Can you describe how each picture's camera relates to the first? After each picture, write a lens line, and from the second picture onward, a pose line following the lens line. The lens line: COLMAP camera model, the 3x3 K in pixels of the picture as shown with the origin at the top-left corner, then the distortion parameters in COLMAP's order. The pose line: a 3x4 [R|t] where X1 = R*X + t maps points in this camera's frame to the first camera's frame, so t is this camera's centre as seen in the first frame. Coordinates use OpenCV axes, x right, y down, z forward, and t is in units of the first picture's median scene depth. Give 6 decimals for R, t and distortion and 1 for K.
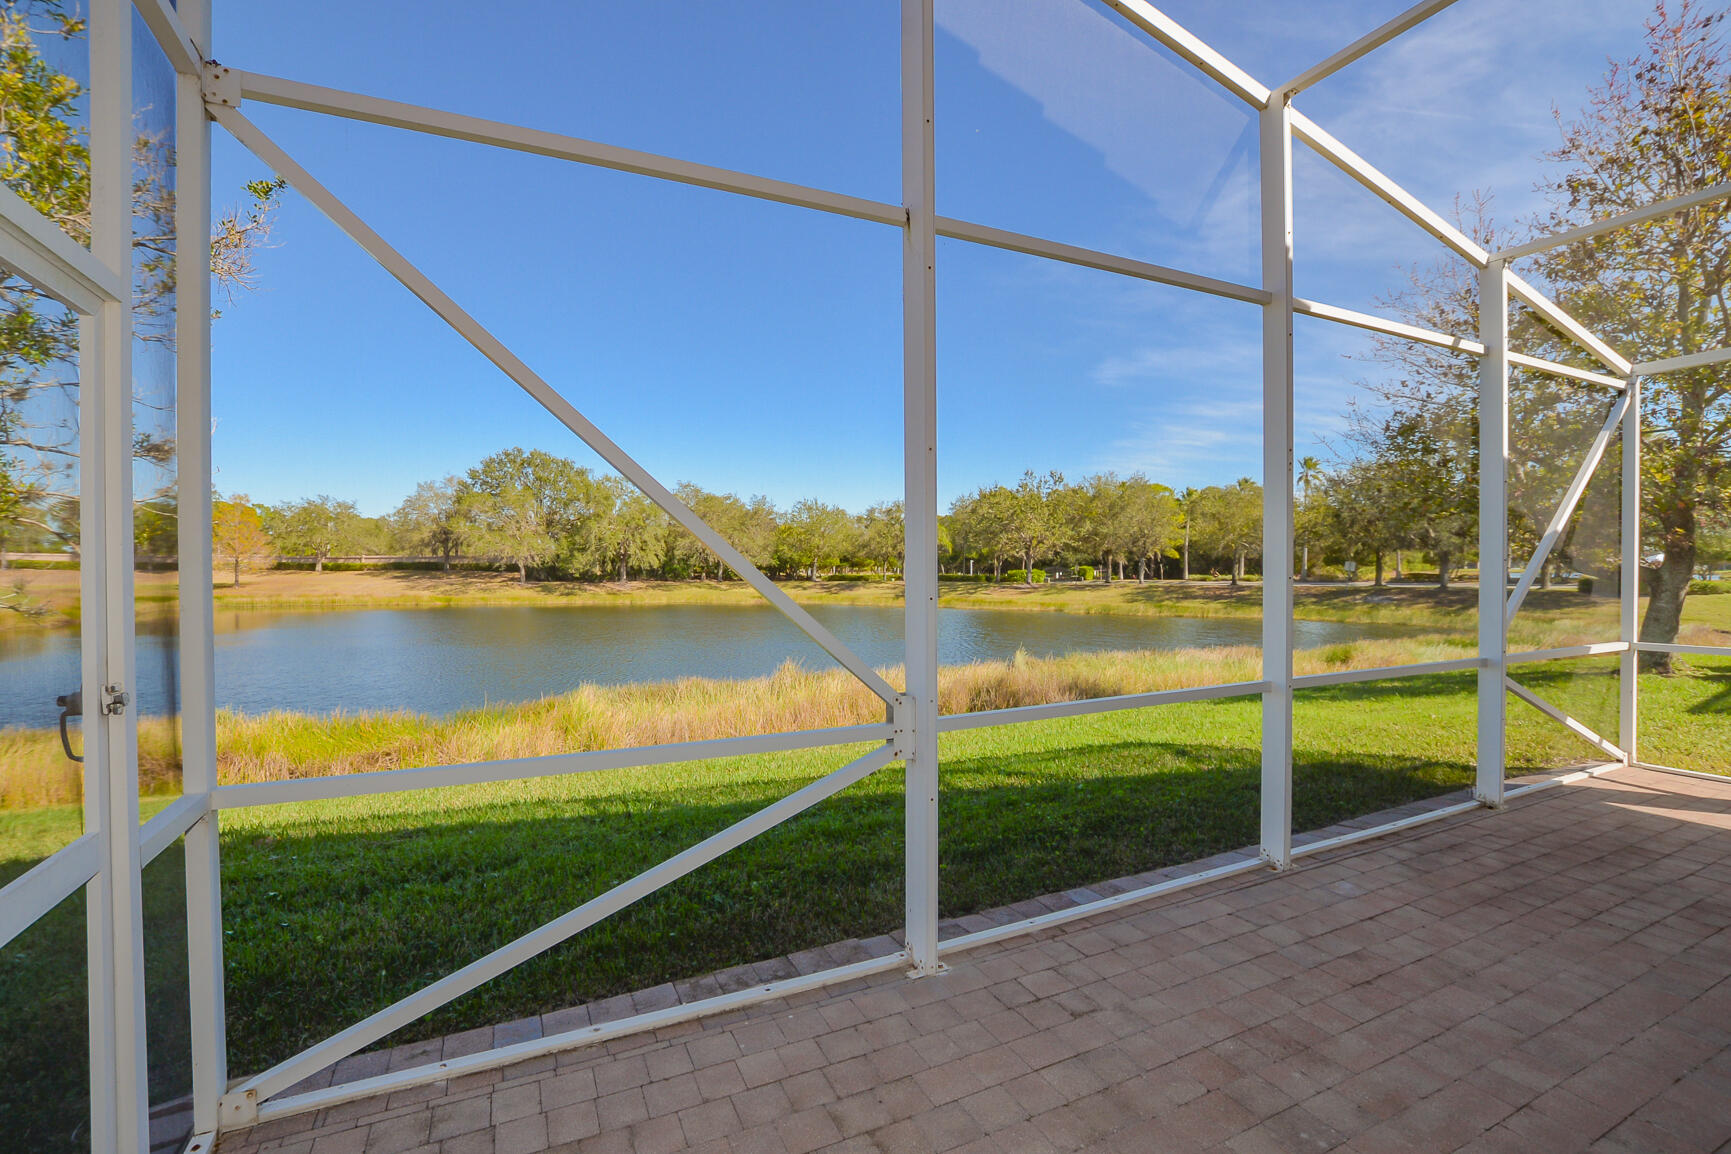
lens RADIAL K [[769.9, 0, 859.4], [0, 769.9, 576.2], [0, 0, 1]] dist [-0.031154, 0.000980]
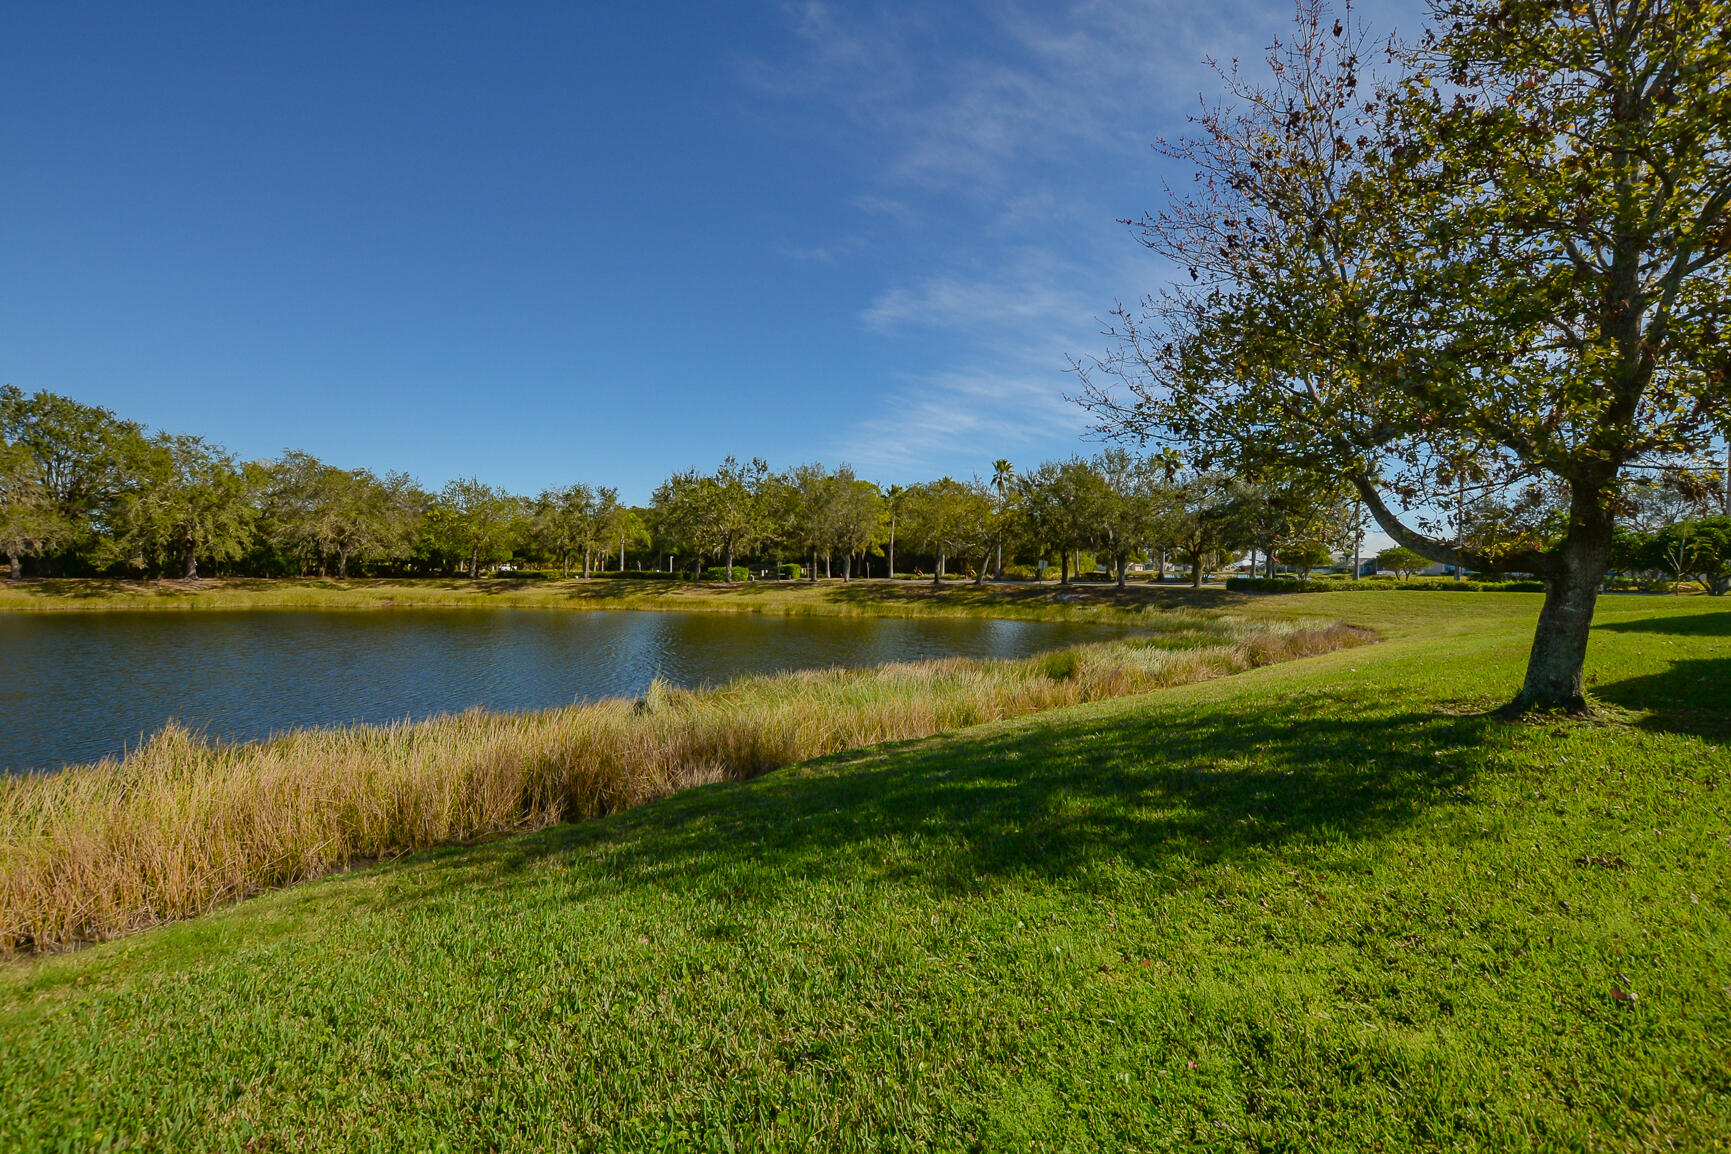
lens RADIAL K [[769.6, 0, 865.4], [0, 769.6, 571.0], [0, 0, 1]] dist [-0.038342, 0.006808]
pose [[0.932559, 0.006745, 0.360954, 0.042153], [-0.004664, 0.999967, -0.006636, 0.001961], [-0.360987, 0.004505, 0.932560, 0.096842]]
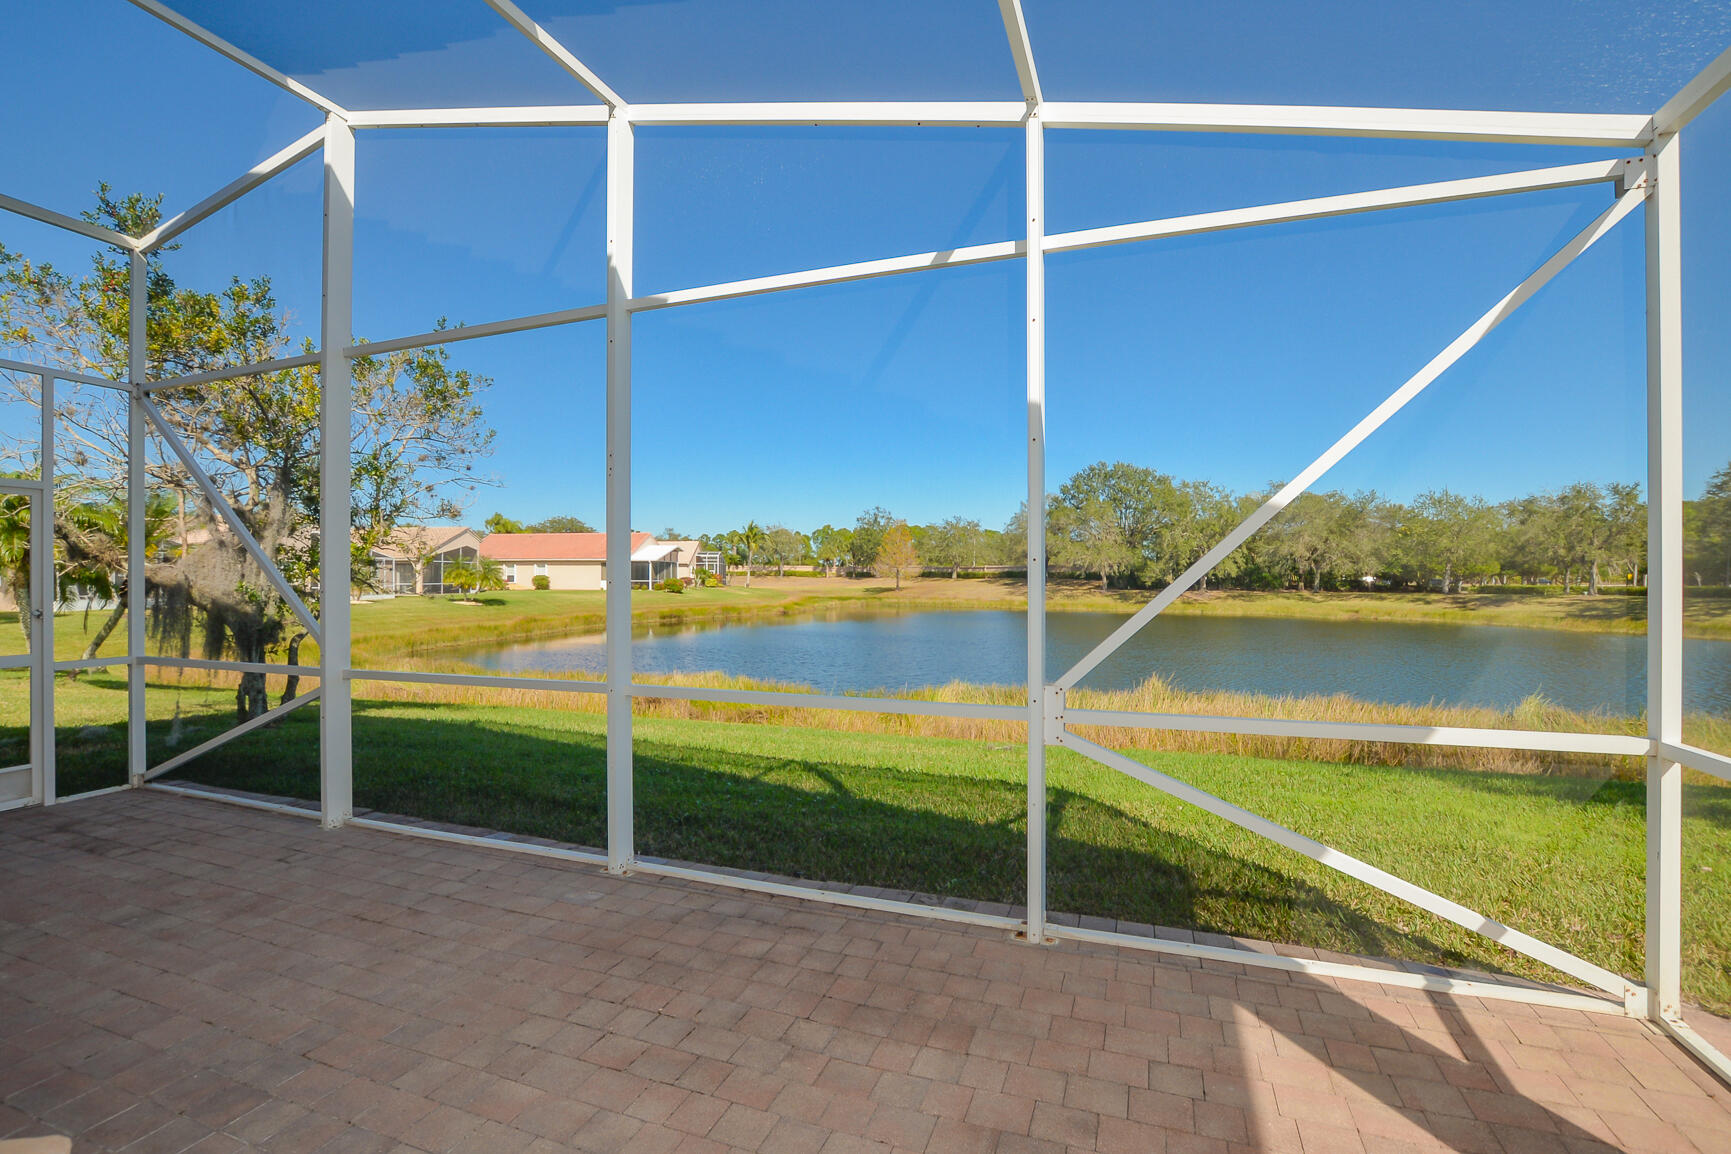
lens RADIAL K [[769.9, 0, 859.4], [0, 769.9, 576.2], [0, 0, 1]] dist [-0.031154, 0.000980]
pose [[0.697603, 0.001135, -0.716483, 0.083517], [-0.009210, 0.999930, -0.007383, -0.000069], [0.716425, 0.011749, 0.697565, 0.029028]]
